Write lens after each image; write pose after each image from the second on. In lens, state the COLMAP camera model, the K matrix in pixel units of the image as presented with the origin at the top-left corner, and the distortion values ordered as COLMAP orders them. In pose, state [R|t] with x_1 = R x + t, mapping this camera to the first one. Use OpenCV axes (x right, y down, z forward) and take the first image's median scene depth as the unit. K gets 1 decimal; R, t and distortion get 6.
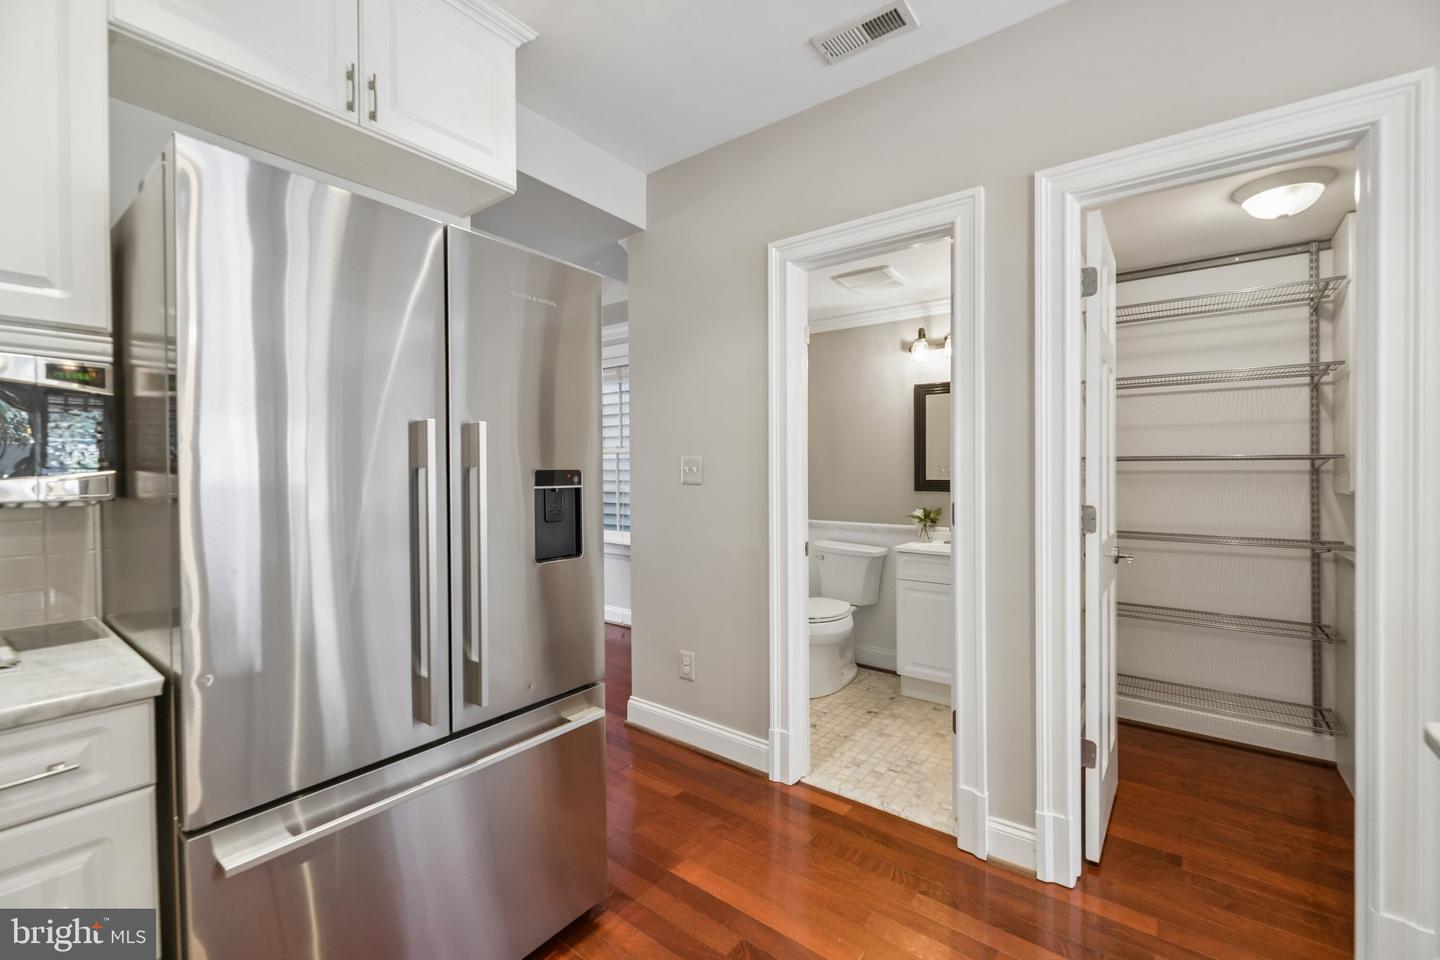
lens RADIAL K [[597.6, 0, 720.1], [0, 597.6, 474.6], [0, 0, 1]] dist [-0.000360, -0.000006]
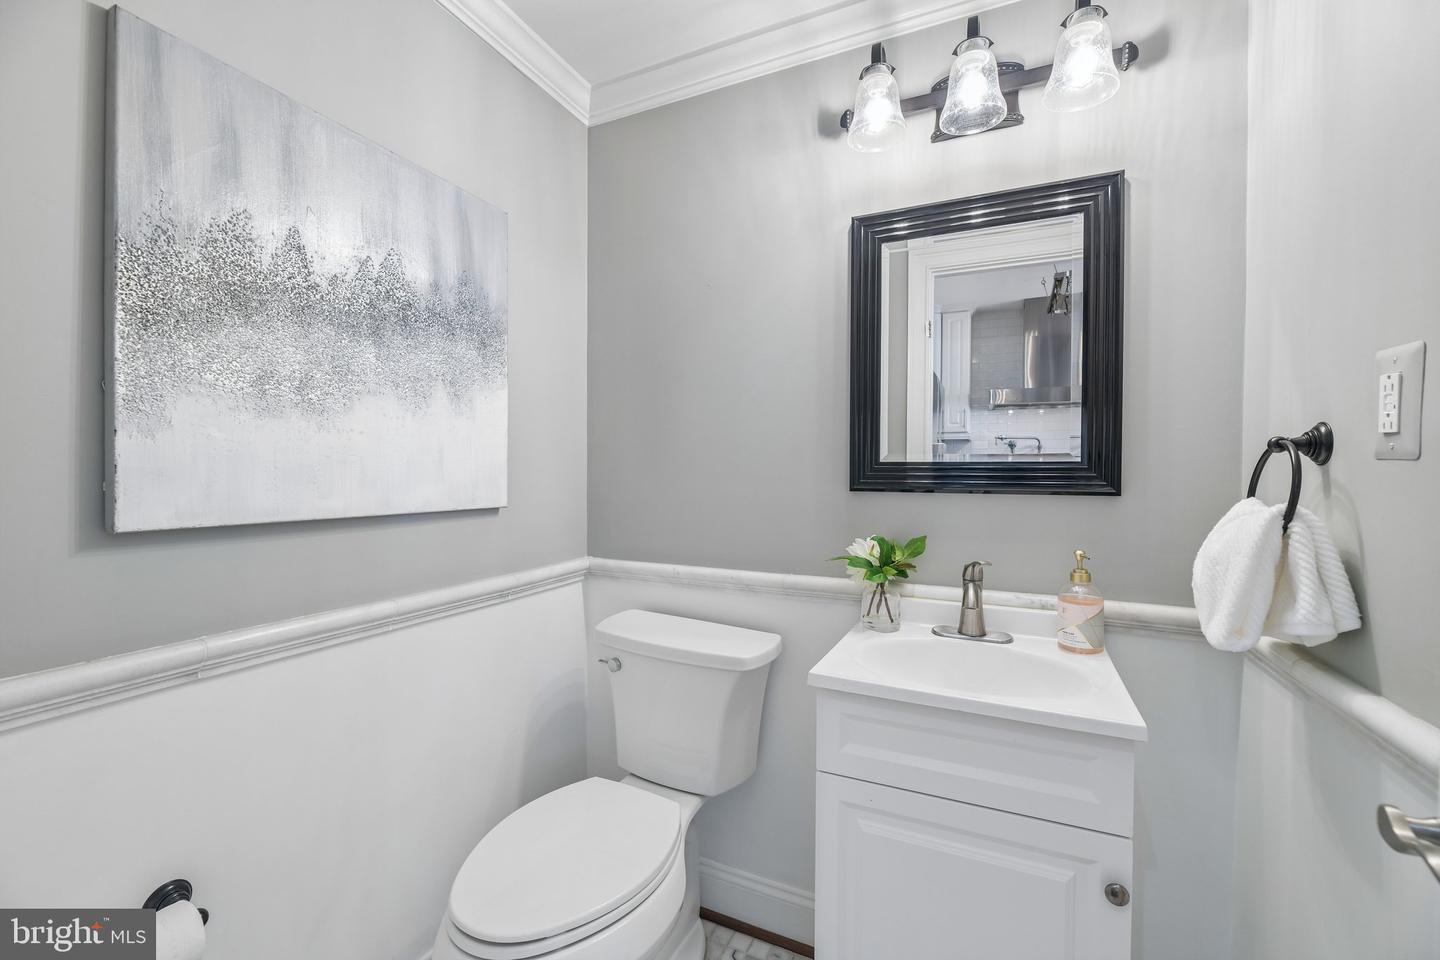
lens RADIAL K [[597.6, 0, 722.4], [0, 597.6, 478.9], [0, 0, 1]] dist [-0.000360, -0.000006]
pose [[0.980953, 0.007563, 0.194100, 0.172560], [-0.007235, 0.999971, -0.002403, 0.021583], [-0.194112, 0.000953, 0.980979, 0.649984]]
